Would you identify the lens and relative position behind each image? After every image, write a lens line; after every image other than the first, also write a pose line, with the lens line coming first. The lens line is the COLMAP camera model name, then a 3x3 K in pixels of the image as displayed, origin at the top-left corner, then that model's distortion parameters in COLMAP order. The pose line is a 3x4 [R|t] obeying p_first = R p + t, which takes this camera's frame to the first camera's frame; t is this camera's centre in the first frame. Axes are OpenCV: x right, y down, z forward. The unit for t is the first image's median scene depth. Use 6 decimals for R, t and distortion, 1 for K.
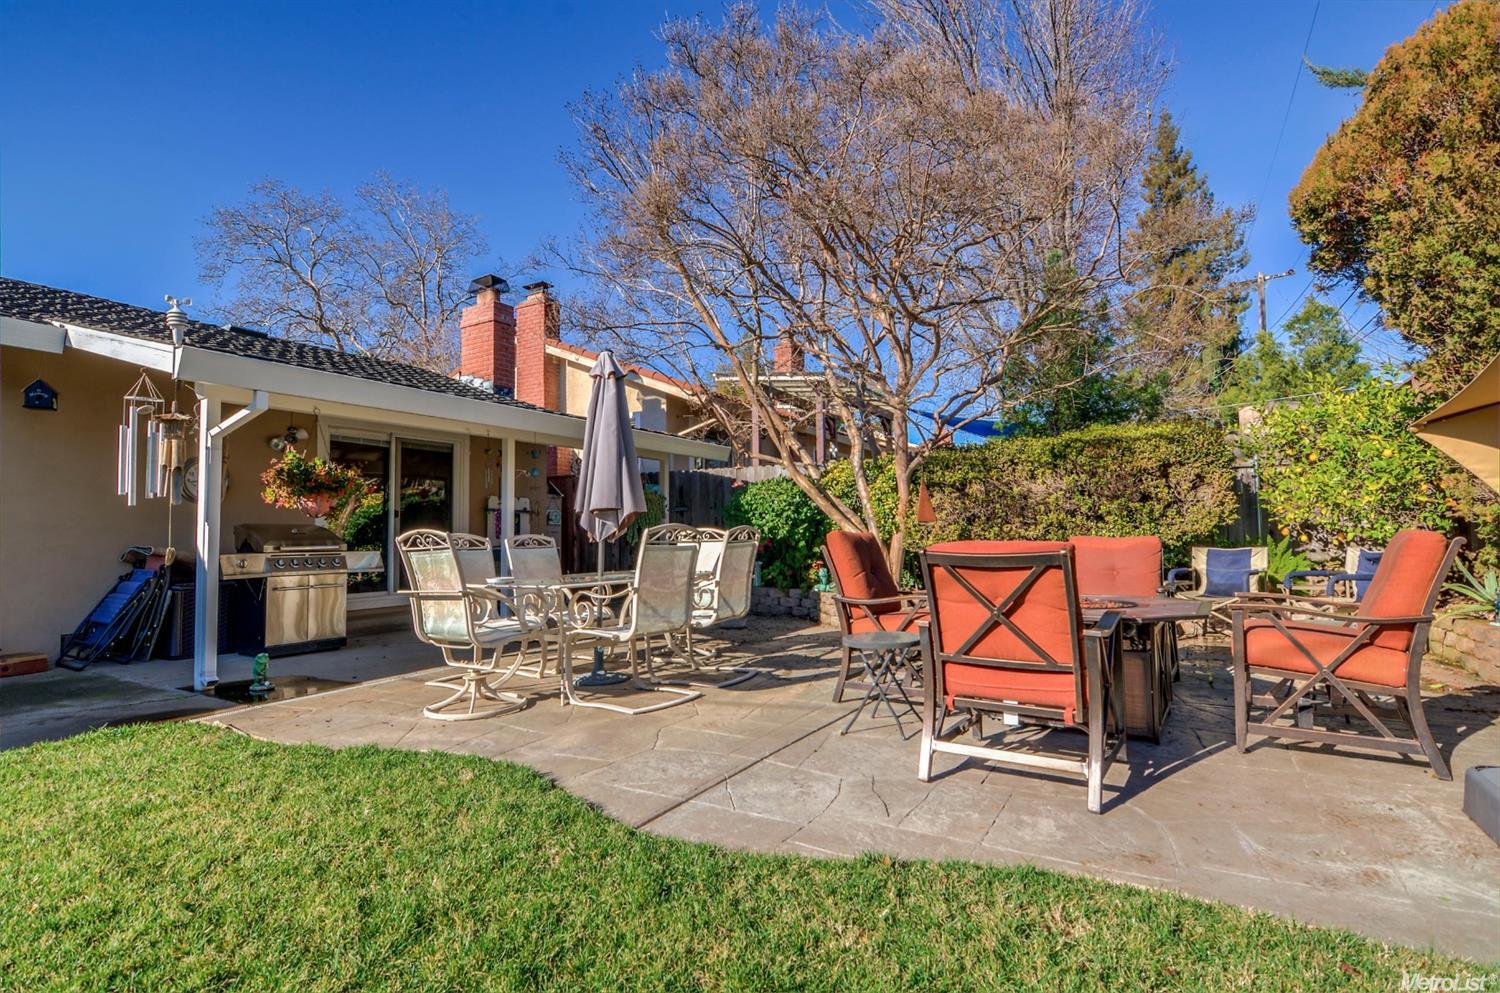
lens RADIAL K [[719.8, 0, 750.0], [0, 719.8, 496.5], [0, 0, 1]] dist [-0.004240, -0.012995]
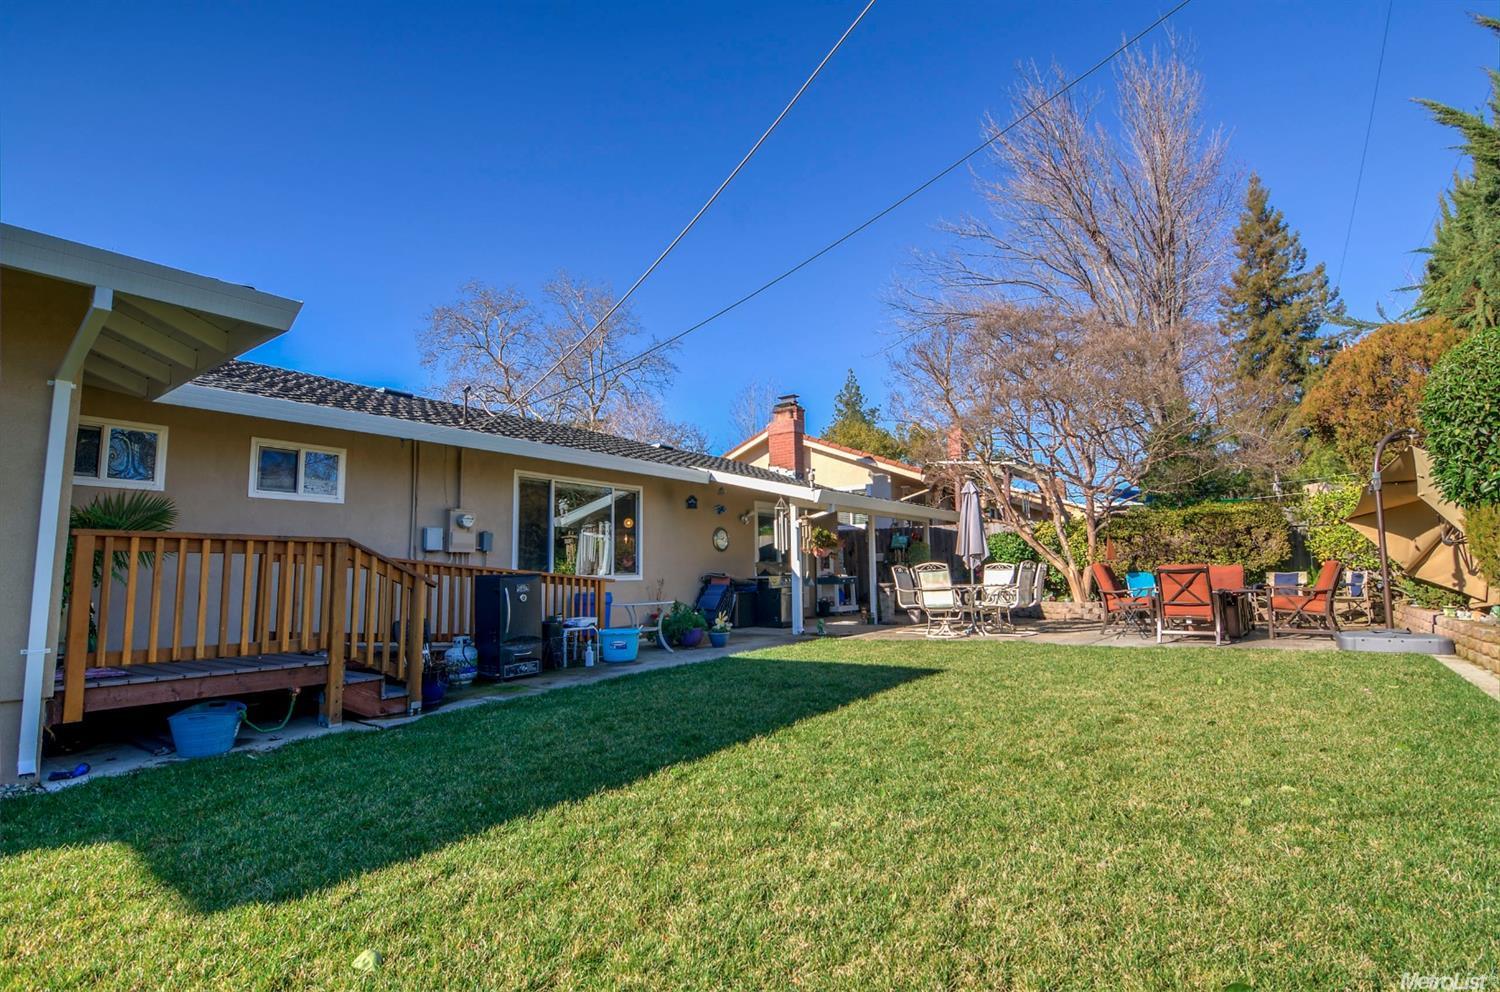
lens RADIAL K [[719.8, 0, 750.0], [0, 719.8, 496.0], [0, 0, 1]] dist [-0.004240, -0.012995]
pose [[0.993852, -0.014204, -0.109801, -0.436527], [0.008147, 0.998430, -0.055419, -0.029437], [0.110416, 0.054184, 0.992407, -0.861172]]
